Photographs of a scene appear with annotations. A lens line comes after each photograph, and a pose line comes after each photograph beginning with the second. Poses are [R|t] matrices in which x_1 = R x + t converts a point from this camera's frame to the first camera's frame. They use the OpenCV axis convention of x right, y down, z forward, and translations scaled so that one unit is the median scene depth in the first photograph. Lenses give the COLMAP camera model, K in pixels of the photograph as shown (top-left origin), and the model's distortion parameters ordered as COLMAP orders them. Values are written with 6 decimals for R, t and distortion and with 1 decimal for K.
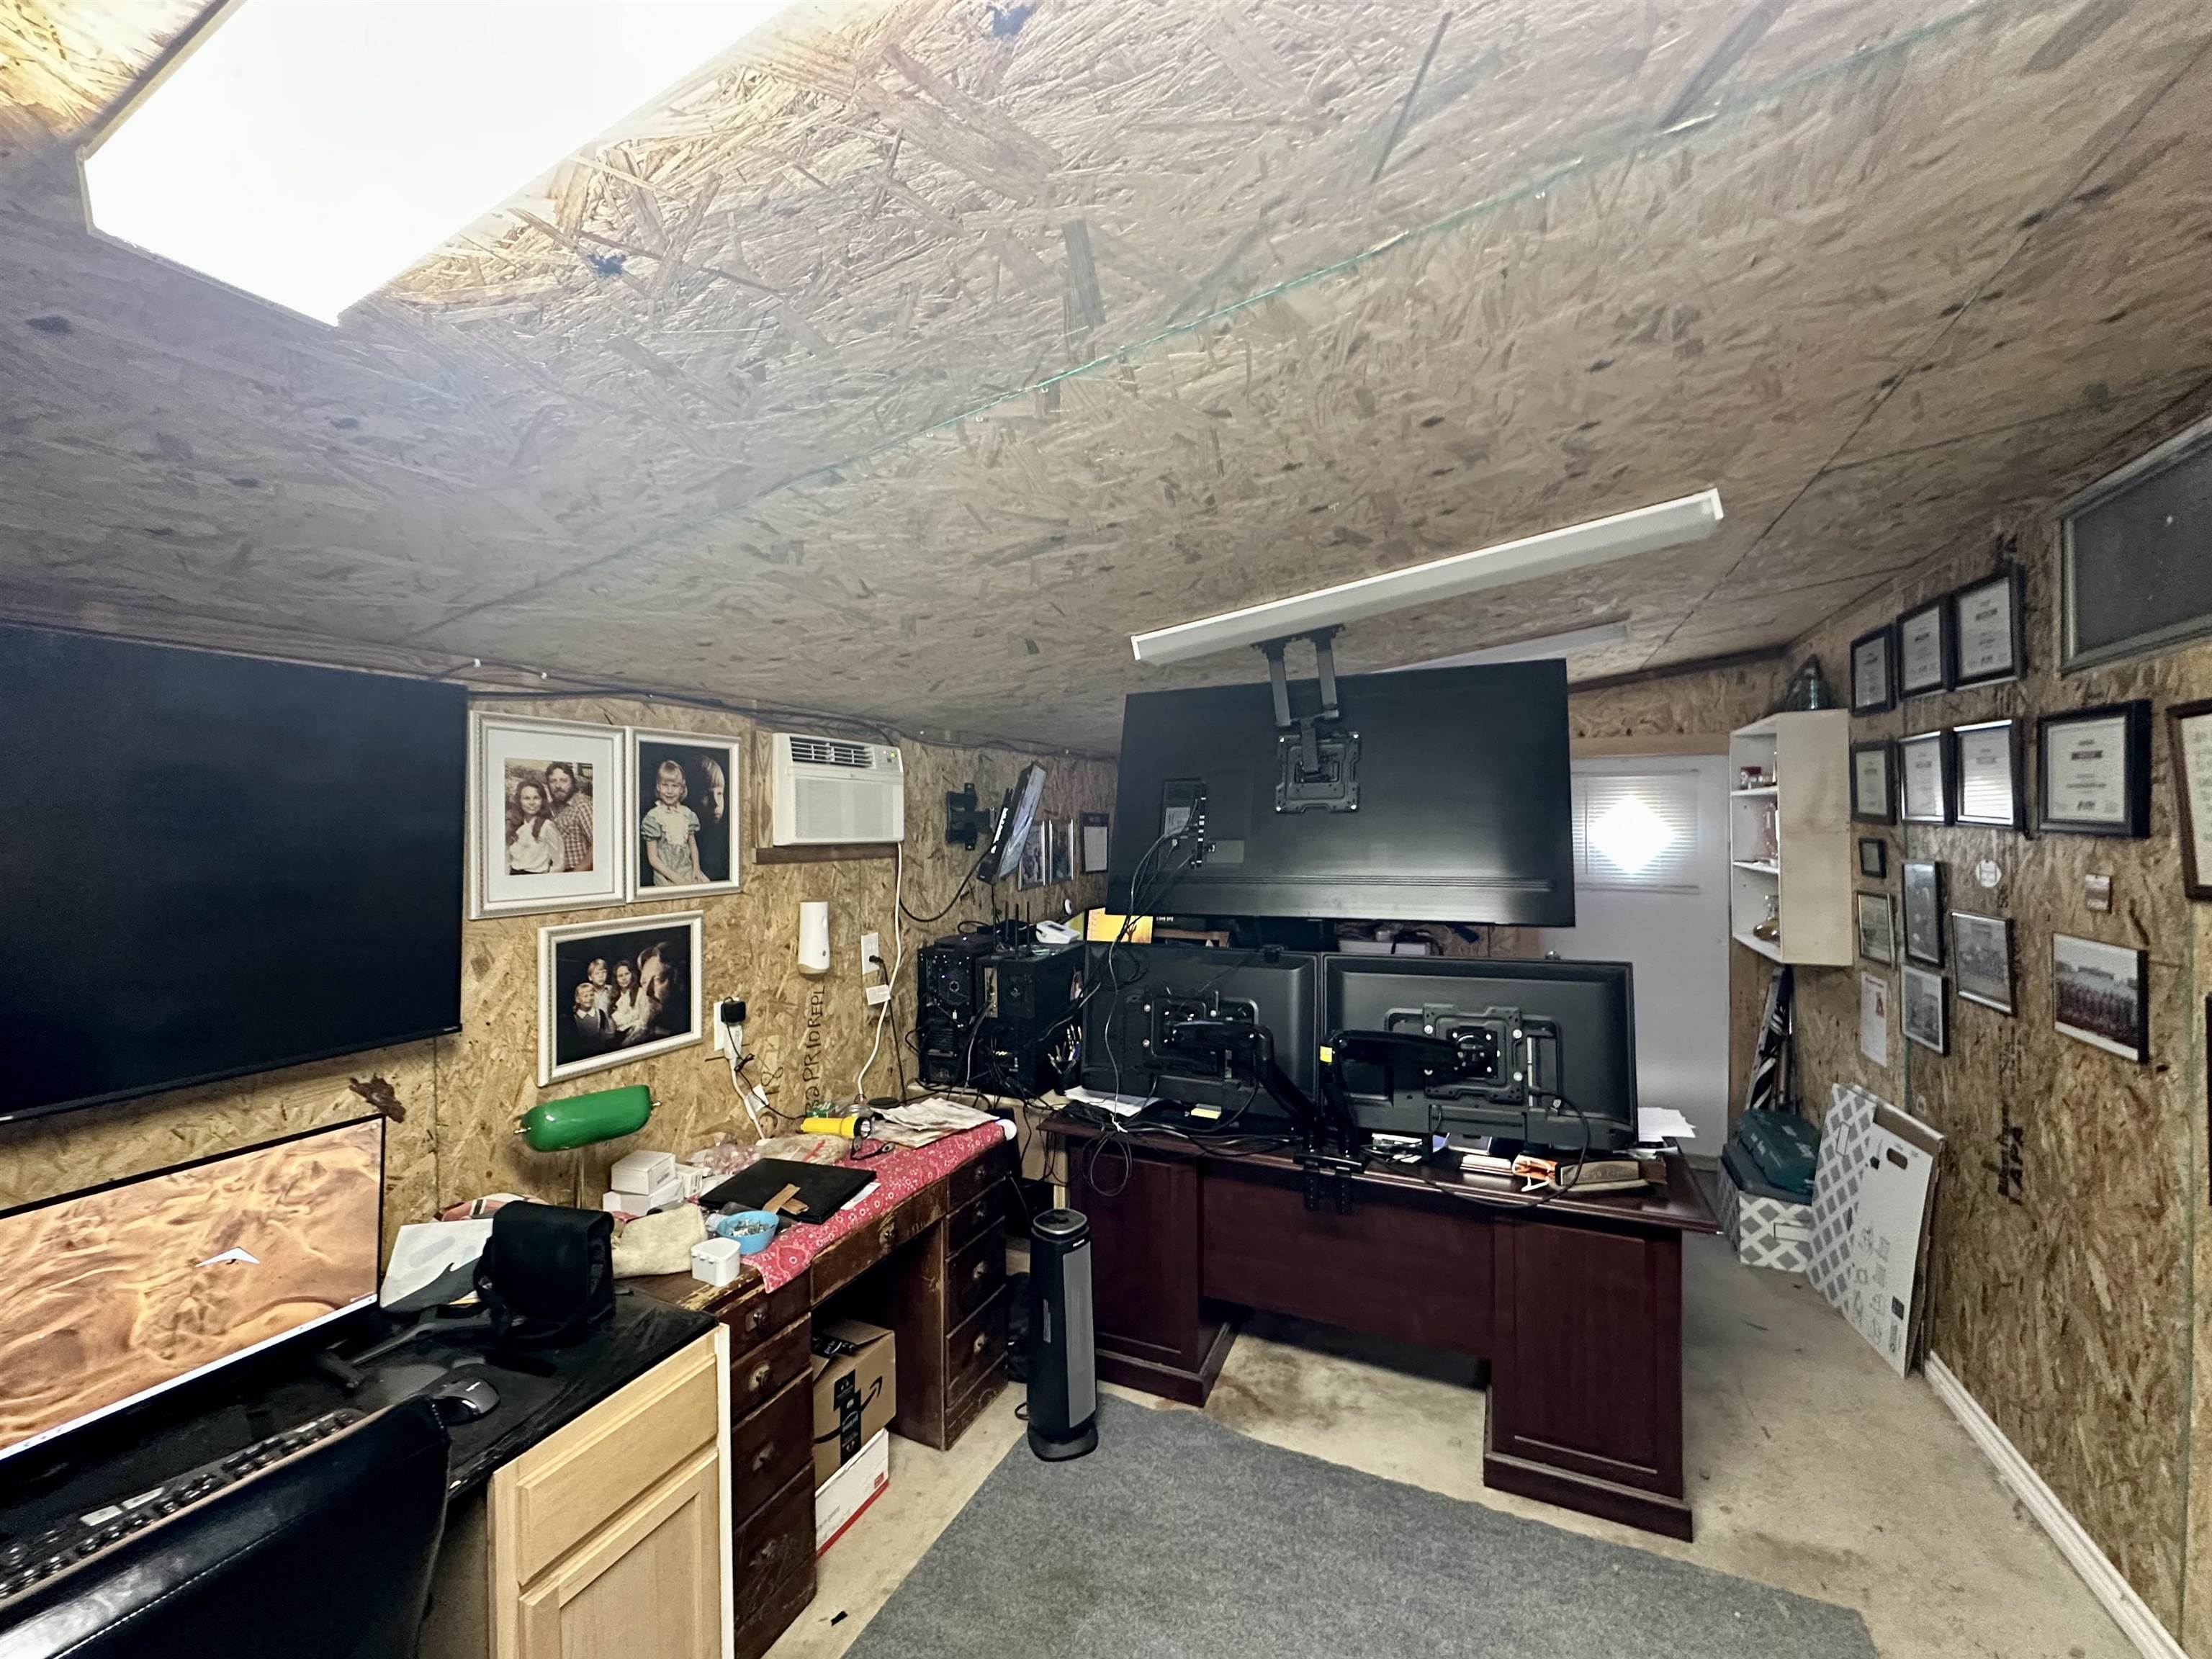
lens RADIAL K [[892.6, 0, 1099.2], [0, 892.6, 825.1], [0, 0, 1]] dist [-0.002834, 0.000352]
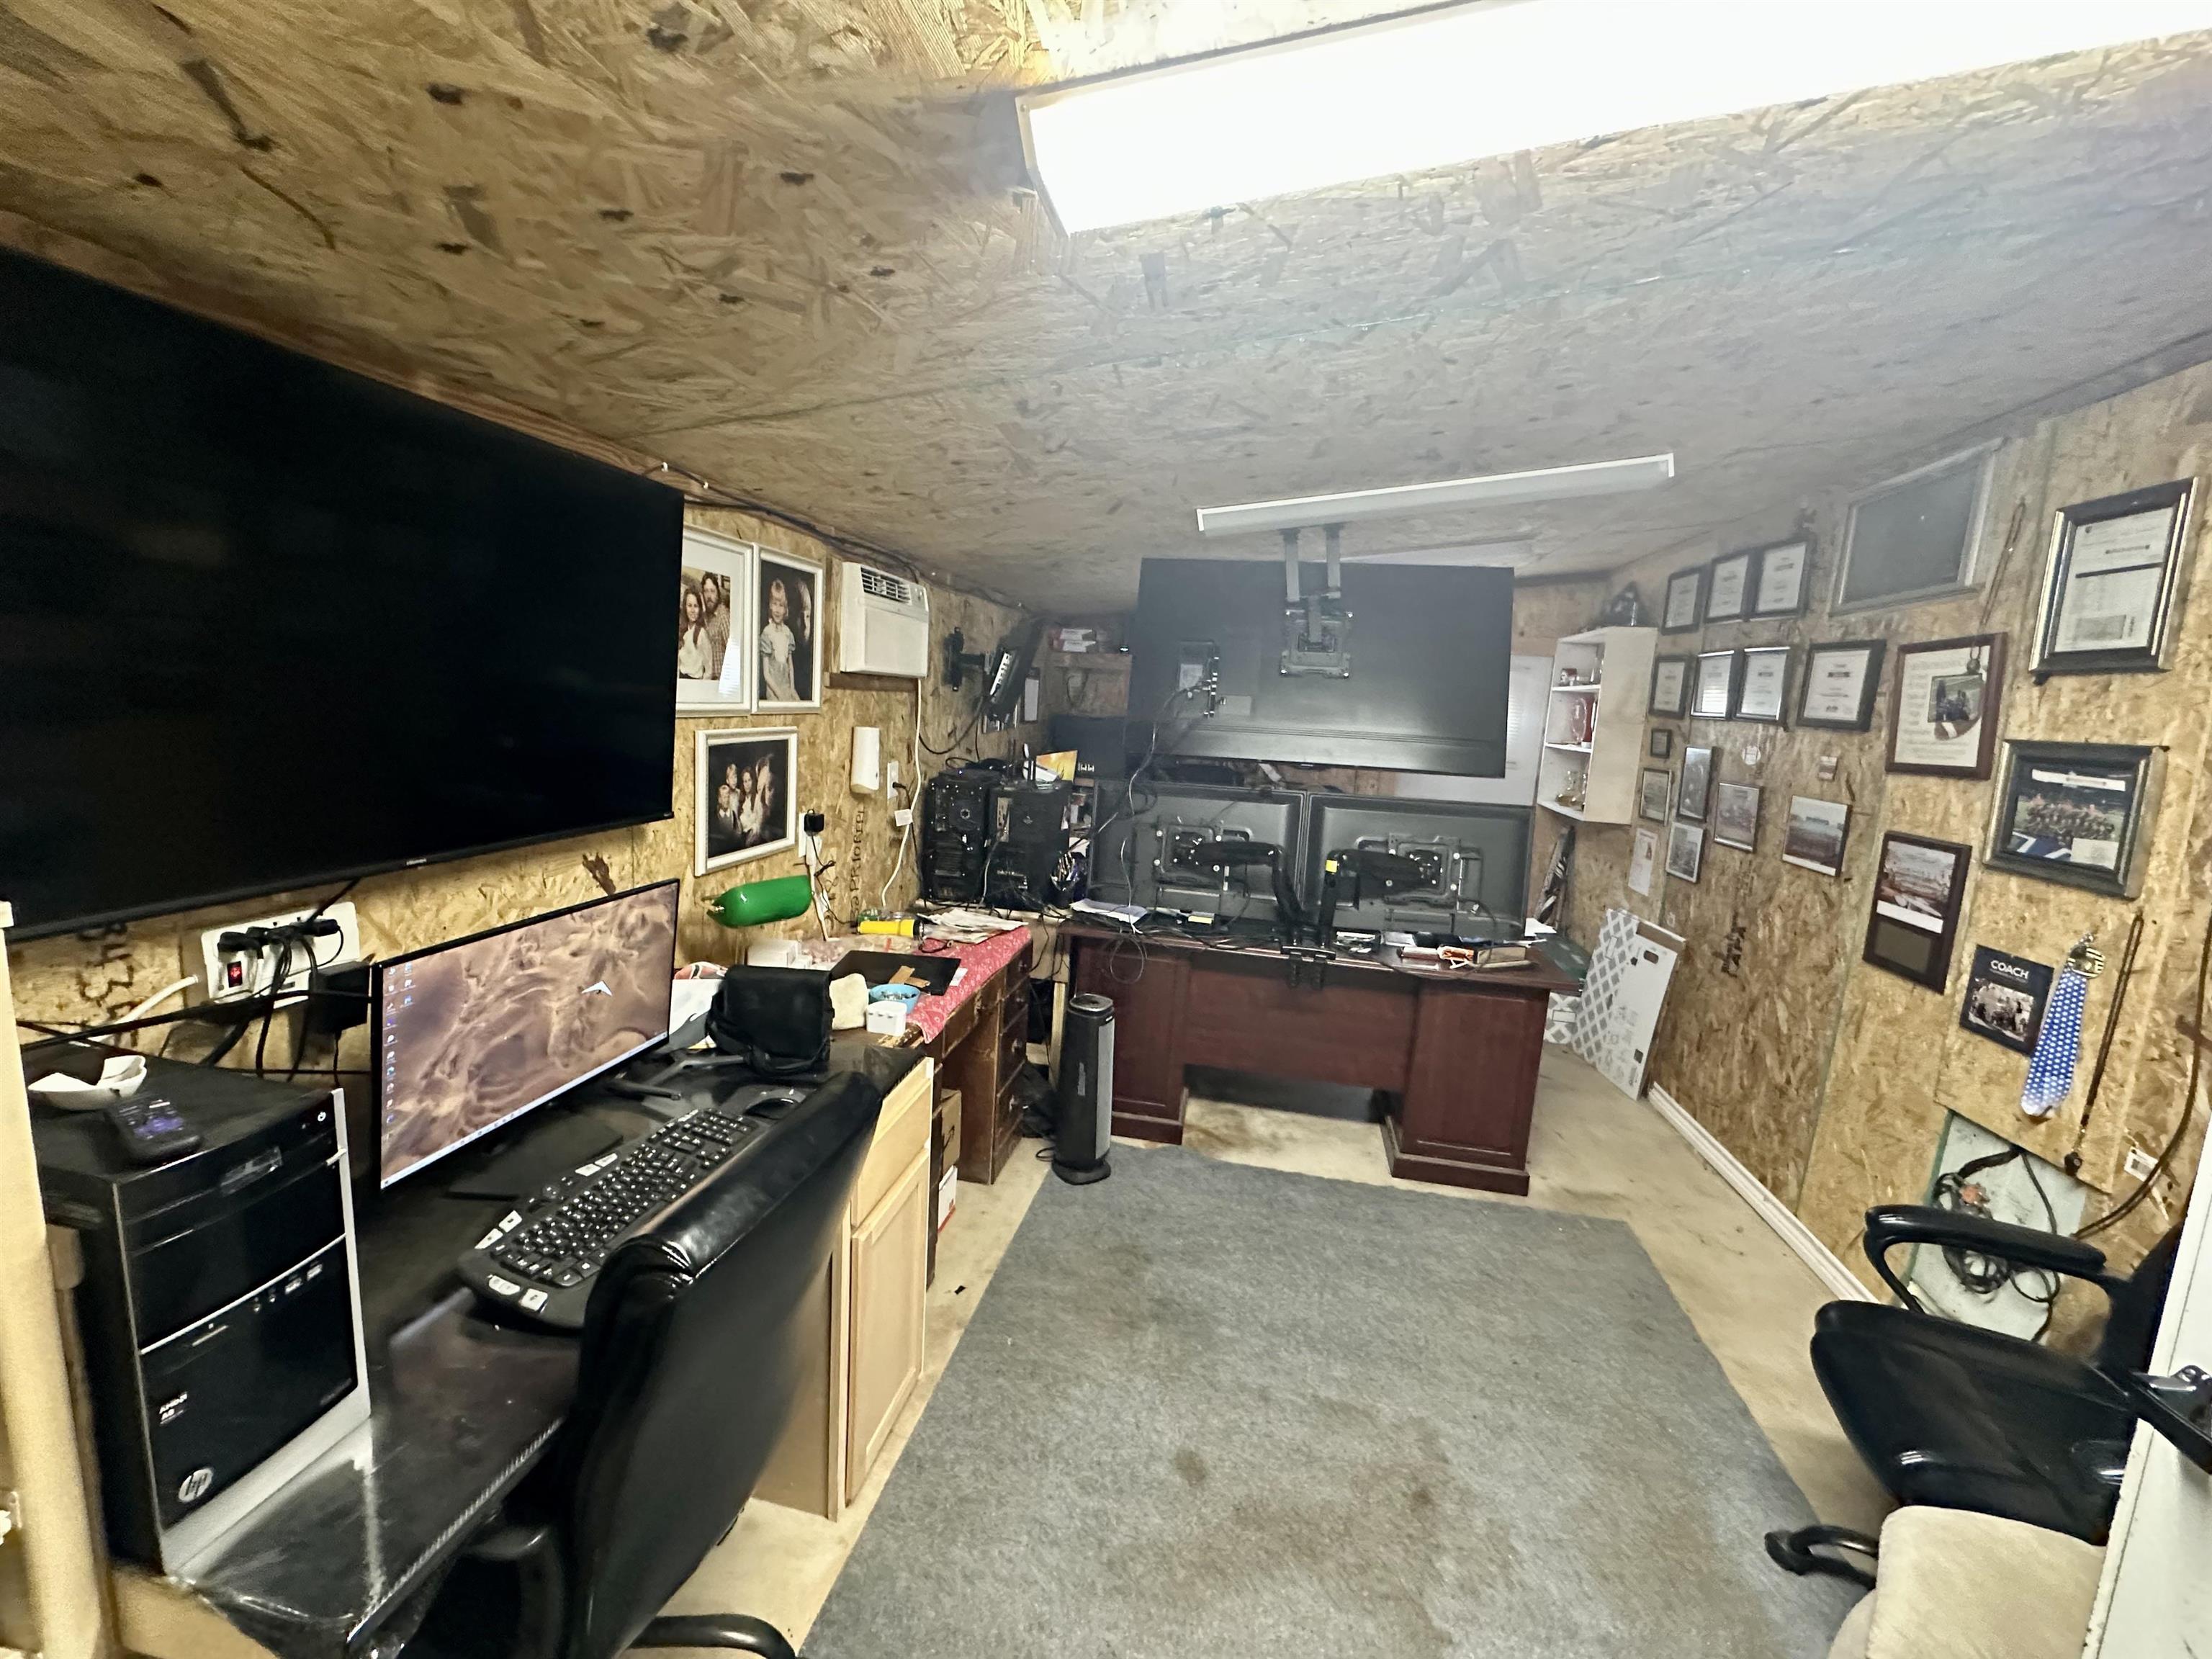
lens RADIAL K [[892.6, 0, 1107.0], [0, 892.6, 827.8], [0, 0, 1]] dist [-0.002834, 0.000352]
pose [[0.968607, 0.031662, 0.246572, -0.358153], [-0.068774, 0.987274, 0.143391, 0.037690], [-0.238894, -0.155848, 0.958458, -0.139250]]
